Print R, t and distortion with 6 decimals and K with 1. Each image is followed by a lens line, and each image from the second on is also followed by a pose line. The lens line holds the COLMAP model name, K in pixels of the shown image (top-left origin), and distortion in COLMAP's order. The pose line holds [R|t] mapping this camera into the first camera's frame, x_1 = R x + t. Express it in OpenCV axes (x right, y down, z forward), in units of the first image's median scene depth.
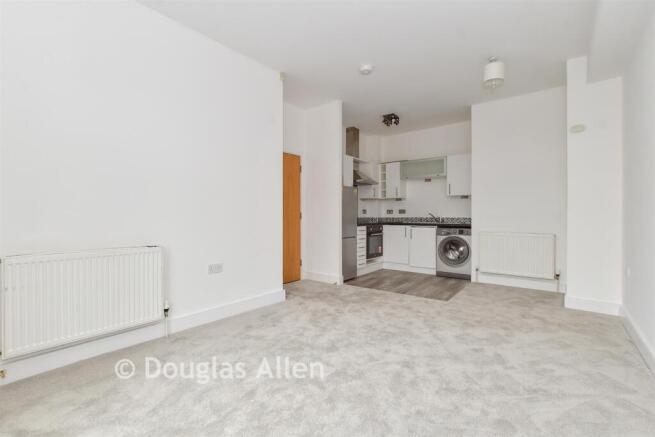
lens RADIAL K [[289.8, 0, 327.4], [0, 289.8, 217.3], [0, 0, 1]] dist [0.000473, 0.000045]
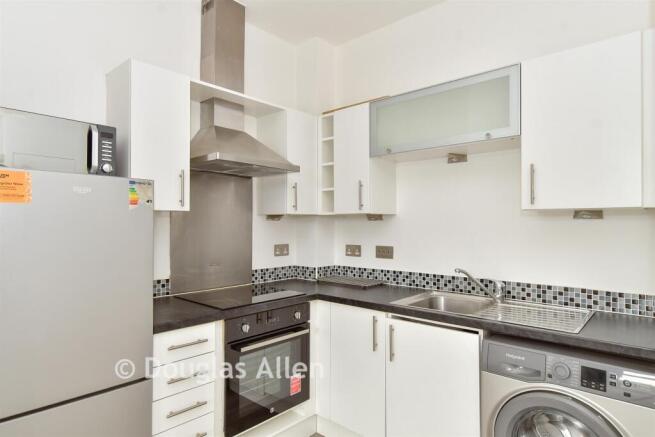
lens RADIAL K [[386.6, 0, 327.4], [0, 386.6, 219.4], [0, 0, 1]] dist [0.000761, -0.000013]
pose [[0.998893, 0.006502, -0.046593, 0.223875], [-0.007657, 0.999667, -0.024650, -0.049741], [0.046417, 0.024979, 0.998610, 0.570757]]
